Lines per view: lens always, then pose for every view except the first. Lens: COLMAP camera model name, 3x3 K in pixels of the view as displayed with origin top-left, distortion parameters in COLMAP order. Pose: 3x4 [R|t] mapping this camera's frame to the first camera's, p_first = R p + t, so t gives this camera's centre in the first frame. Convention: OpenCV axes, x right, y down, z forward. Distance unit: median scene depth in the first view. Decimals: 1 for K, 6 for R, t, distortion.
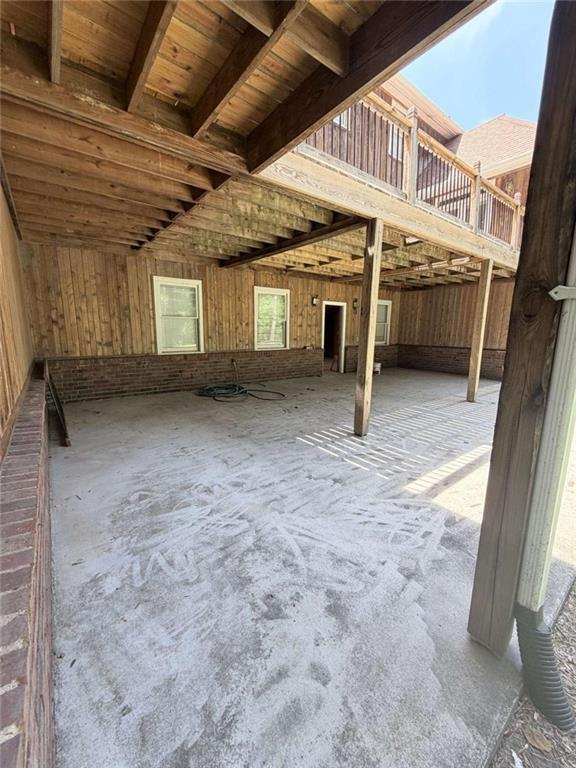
lens RADIAL K [[306.4, 0, 288.0], [0, 306.4, 384.0], [0, 0, 1]] dist [0.000464, -0.000045]
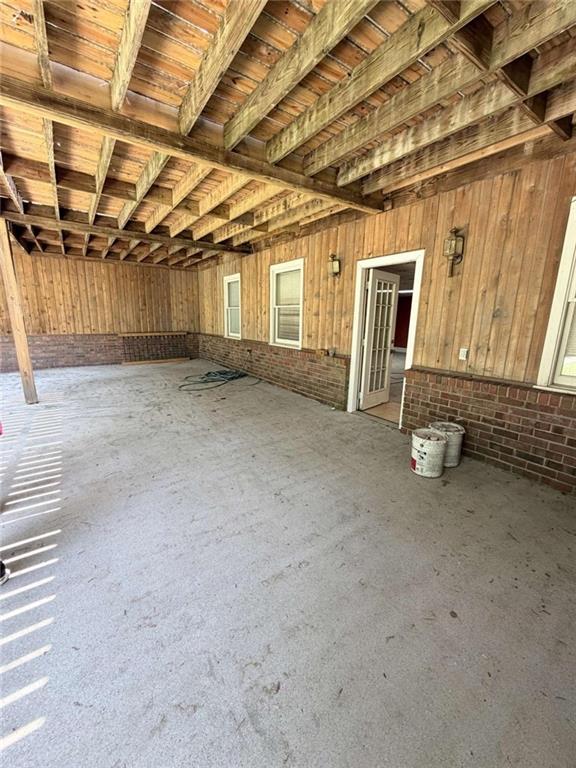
lens RADIAL K [[306.4, 0, 288.0], [0, 306.4, 384.0], [0, 0, 1]] dist [0.000464, -0.000045]
pose [[-0.042980, 0.208693, -0.977036, 0.734649], [-0.190204, 0.958345, 0.213068, -0.194496], [0.980803, 0.194994, -0.001495, 1.078170]]
